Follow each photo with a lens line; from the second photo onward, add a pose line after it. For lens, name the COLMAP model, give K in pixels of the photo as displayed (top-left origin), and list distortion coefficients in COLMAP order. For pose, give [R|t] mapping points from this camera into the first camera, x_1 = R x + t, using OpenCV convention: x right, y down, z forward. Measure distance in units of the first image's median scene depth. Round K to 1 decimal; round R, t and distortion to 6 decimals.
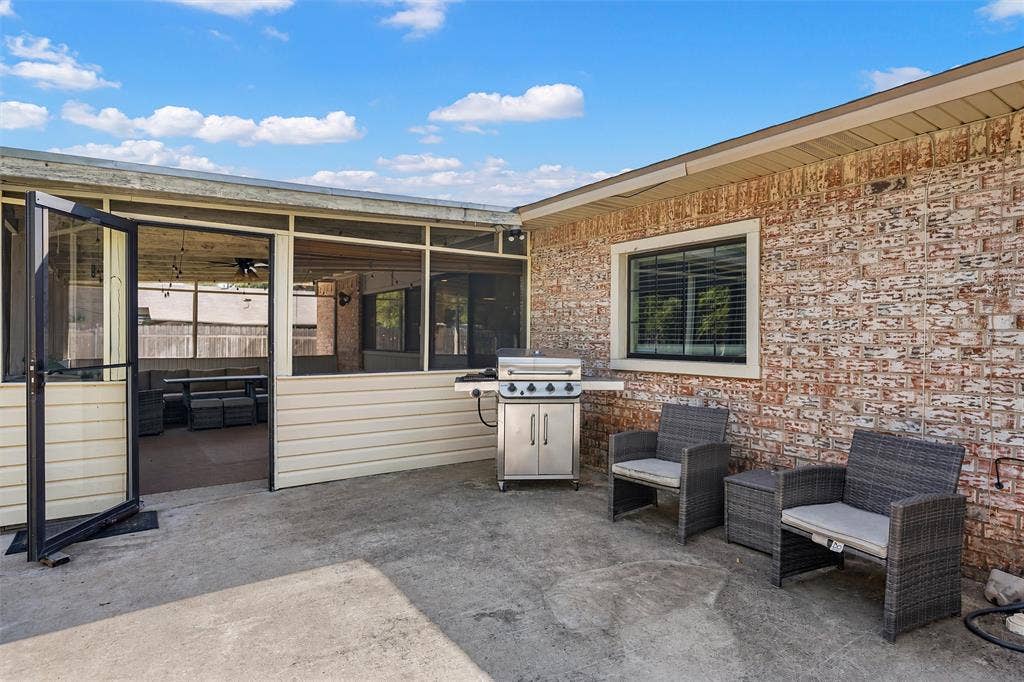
lens RADIAL K [[565.6, 0, 512.0], [0, 565.6, 341.0], [0, 0, 1]] dist [0.000557, 0.000144]
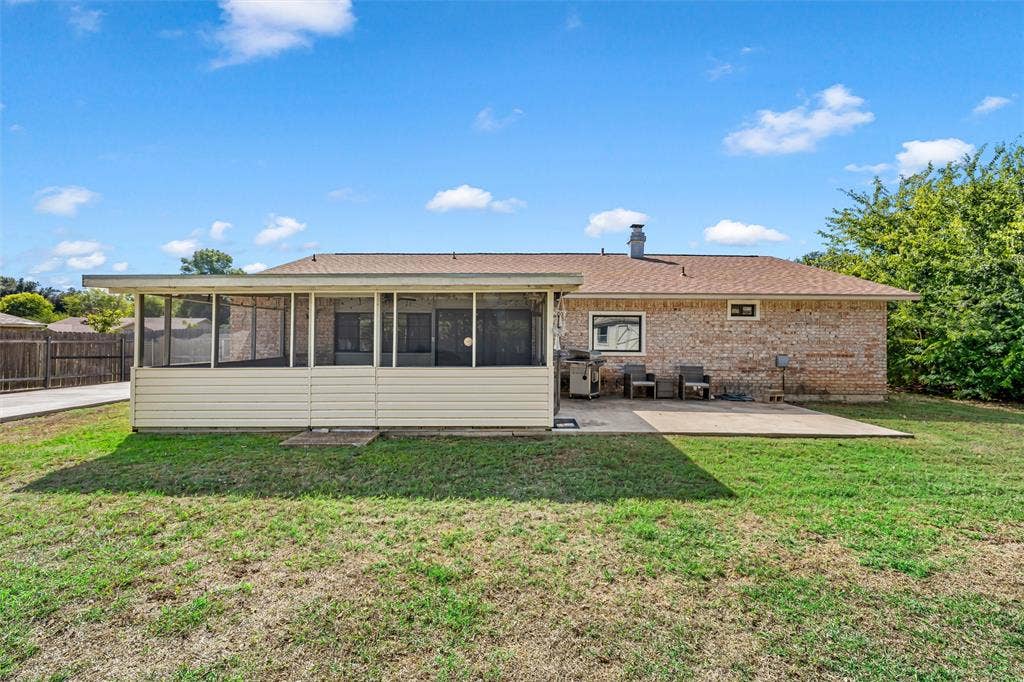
lens RADIAL K [[458.8, 0, 512.0], [0, 458.8, 341.0], [0, 0, 1]] dist [0.001448, 0.000230]
pose [[0.568270, 0.002896, 0.822837, -2.153371], [0.004876, 0.999964, -0.006887, -0.011466], [-0.822828, 0.007926, 0.568235, 0.036144]]
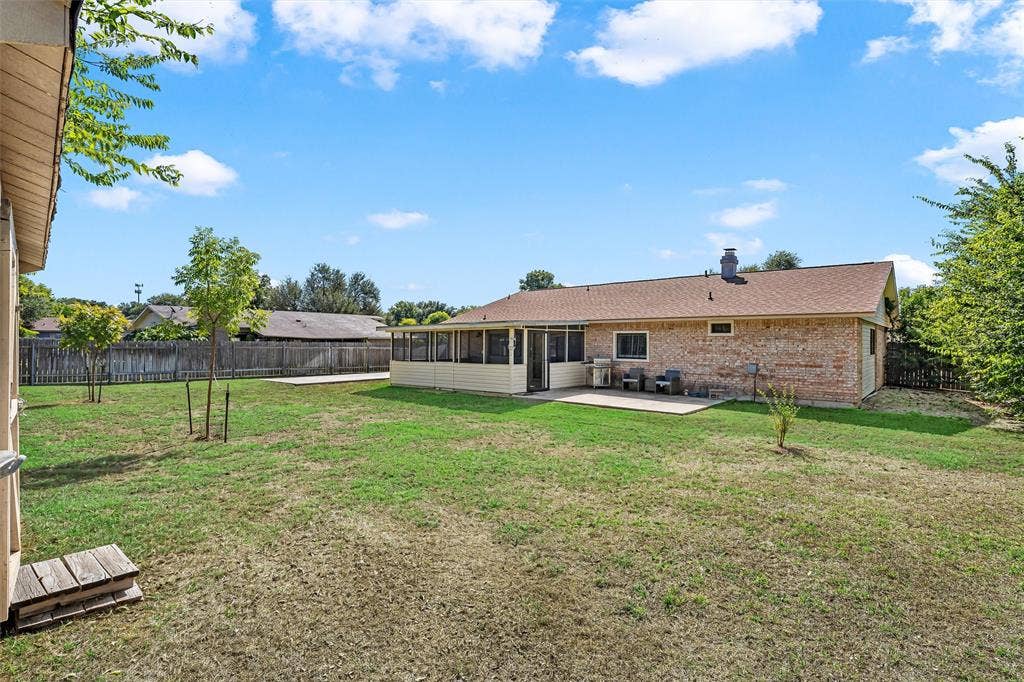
lens RADIAL K [[510.1, 0, 512.0], [0, 510.1, 341.0], [0, 0, 1]] dist [0.000623, 0.000044]
pose [[0.968243, 0.002512, 0.249999, -1.668197], [0.000186, 0.999942, -0.010771, -0.064654], [-0.250012, 0.010475, 0.968186, -2.747734]]
